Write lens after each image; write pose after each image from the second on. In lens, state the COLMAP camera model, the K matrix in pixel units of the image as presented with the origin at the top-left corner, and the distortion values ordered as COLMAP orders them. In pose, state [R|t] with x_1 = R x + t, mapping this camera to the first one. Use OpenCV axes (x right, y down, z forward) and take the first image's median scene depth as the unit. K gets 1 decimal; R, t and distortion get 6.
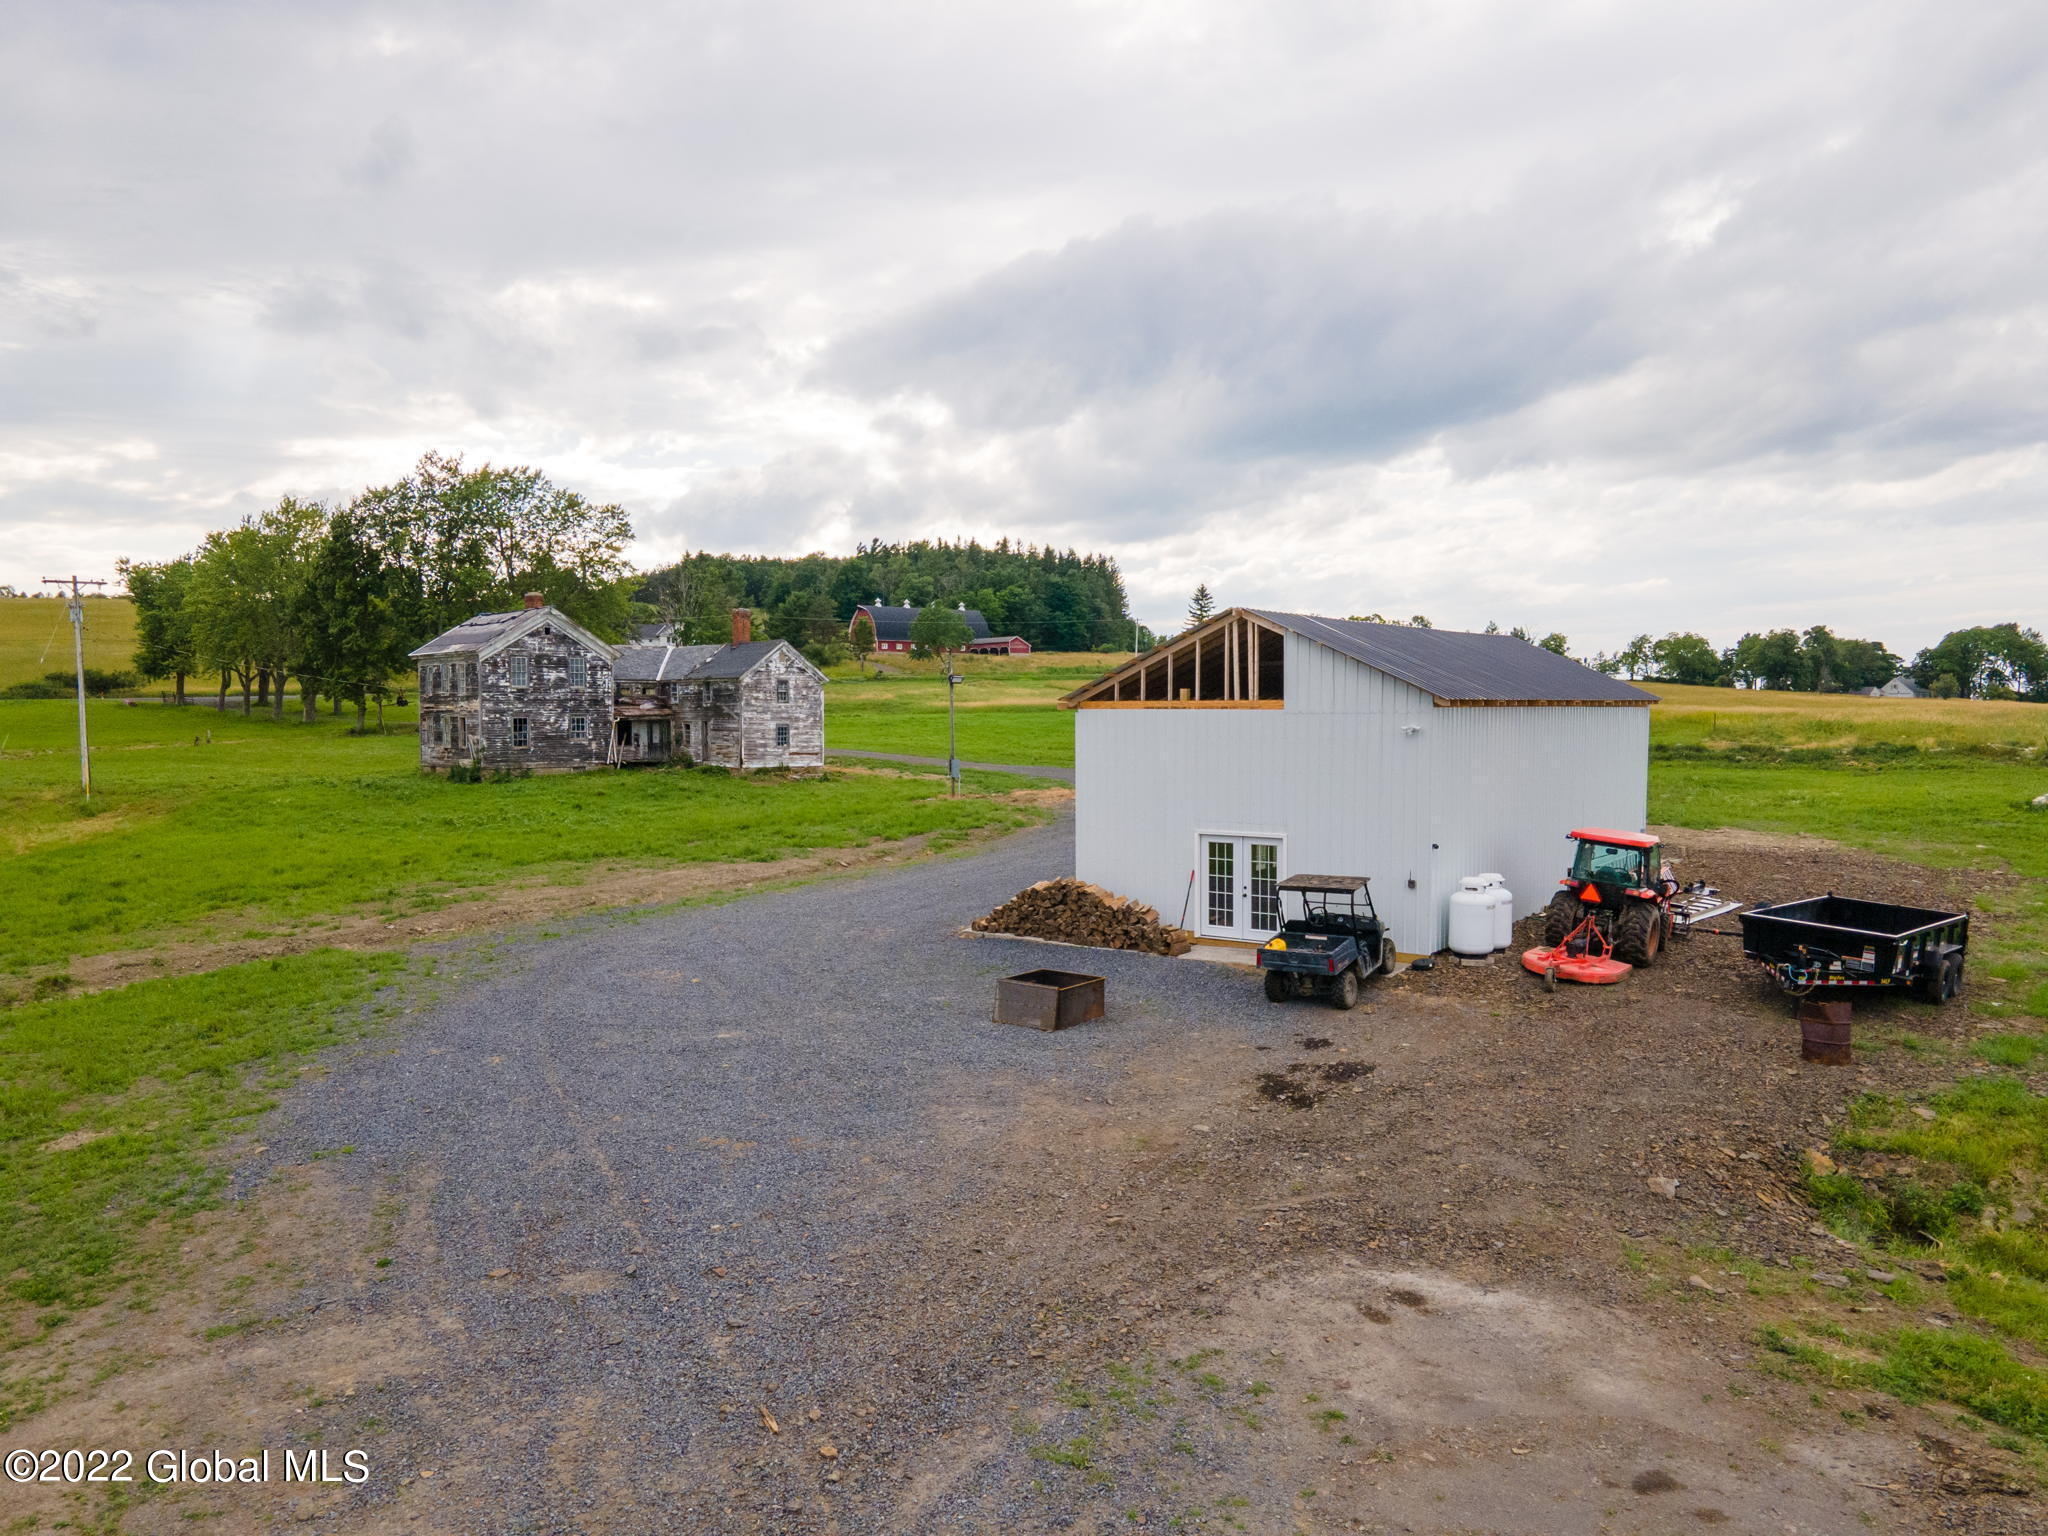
lens RADIAL K [[1512.3, 0, 1024.0], [0, 1512.3, 768.0], [0, 0, 1]] dist [0.032770, 0.003339]
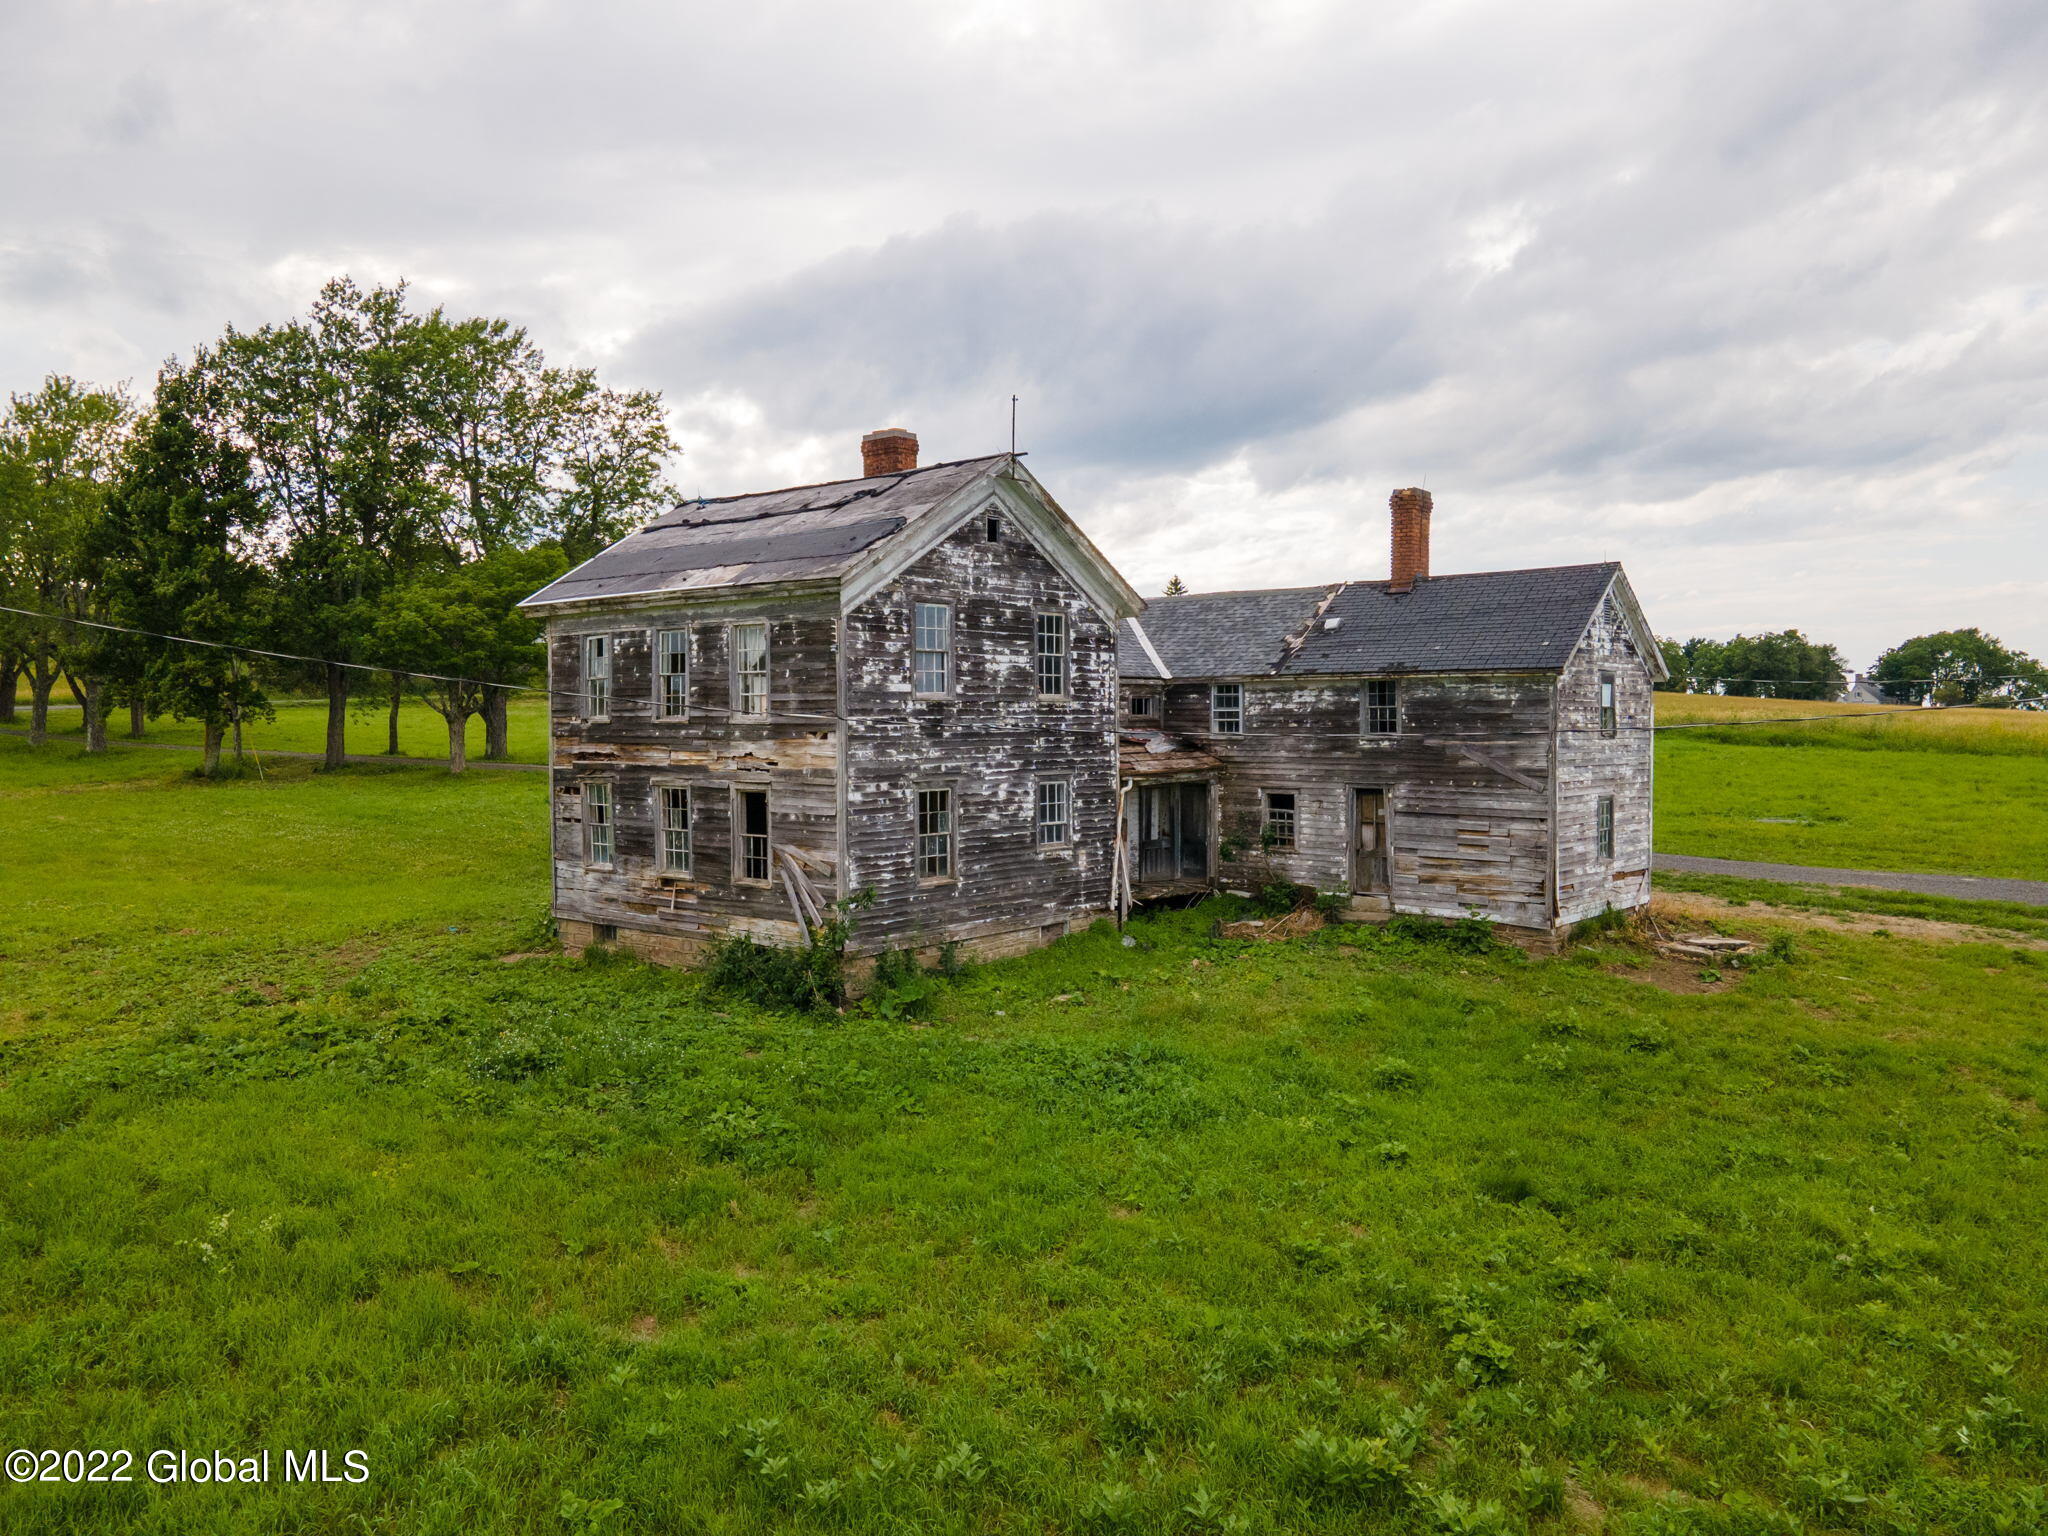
lens RADIAL K [[1483.9, 0, 1024.0], [0, 1483.9, 768.0], [0, 0, 1]] dist [0.057549, -0.049697]
pose [[0.990471, -0.006582, 0.137564, -0.216821], [0.007091, 0.999970, -0.003205, -0.022353], [-0.137539, 0.004150, 0.990488, 0.413569]]
